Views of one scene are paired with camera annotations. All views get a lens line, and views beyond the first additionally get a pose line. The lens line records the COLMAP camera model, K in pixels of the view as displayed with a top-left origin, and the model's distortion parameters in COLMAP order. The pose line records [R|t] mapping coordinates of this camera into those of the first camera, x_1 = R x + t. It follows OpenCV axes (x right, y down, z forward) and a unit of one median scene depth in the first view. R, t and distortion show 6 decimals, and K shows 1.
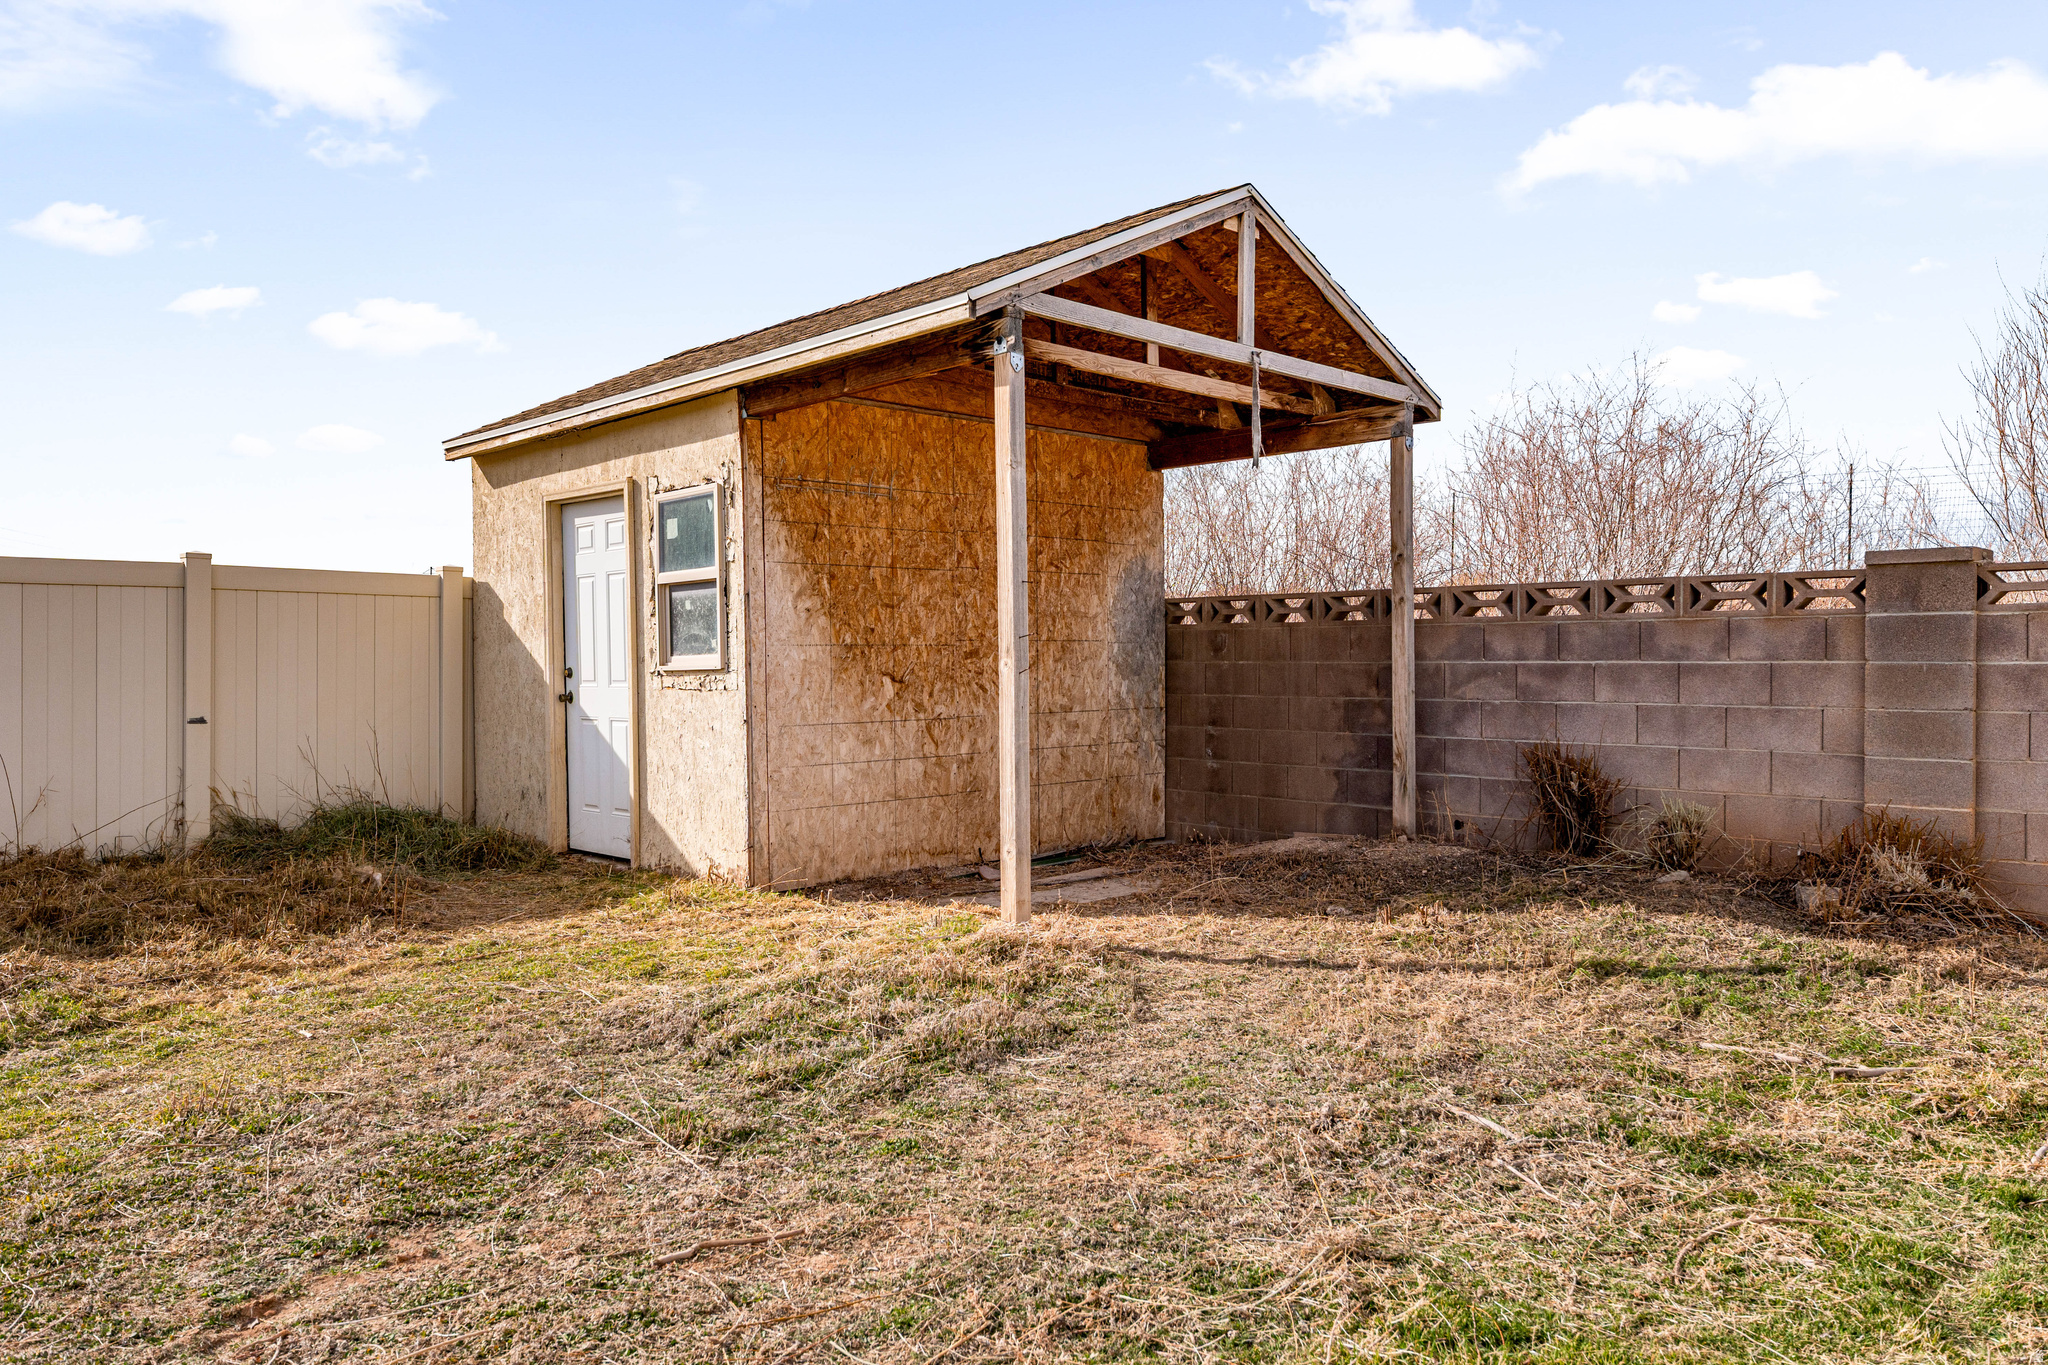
lens RADIAL K [[1404.0, 0, 1024.0], [0, 1404.0, 682.5], [0, 0, 1]] dist [-0.003266, -0.000585]
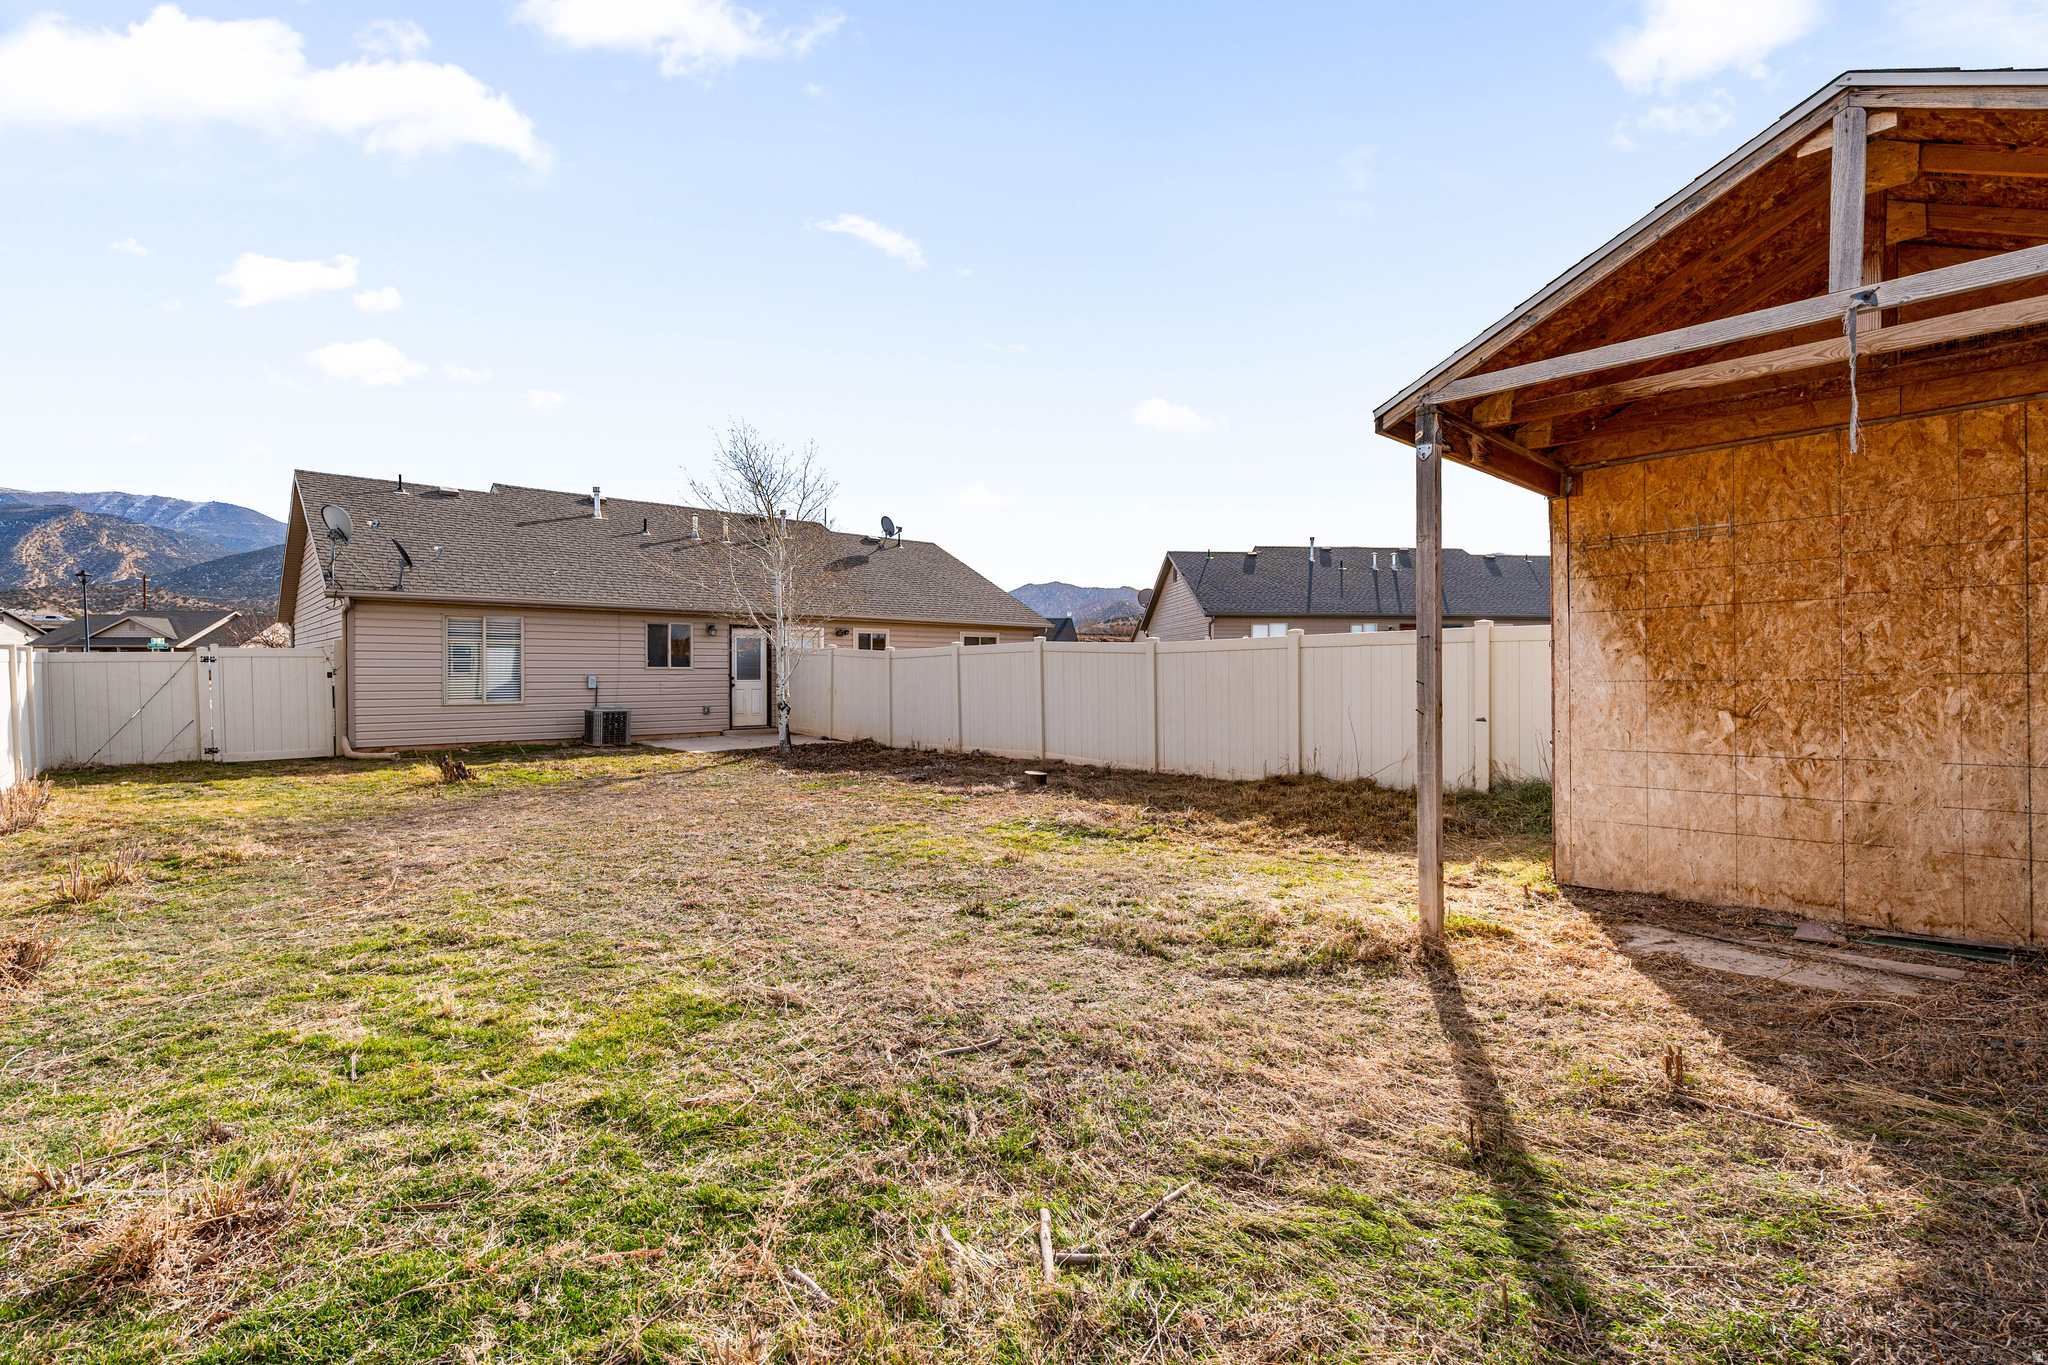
lens RADIAL K [[937.8, 0, 1024.0], [0, 937.8, 682.5], [0, 0, 1]] dist [0.001780, 0.000460]
pose [[-0.012619, 0.011758, -0.999851, 0.607966], [-0.003672, 0.999924, 0.011805, -0.032309], [0.999914, 0.003821, -0.012575, 0.512660]]
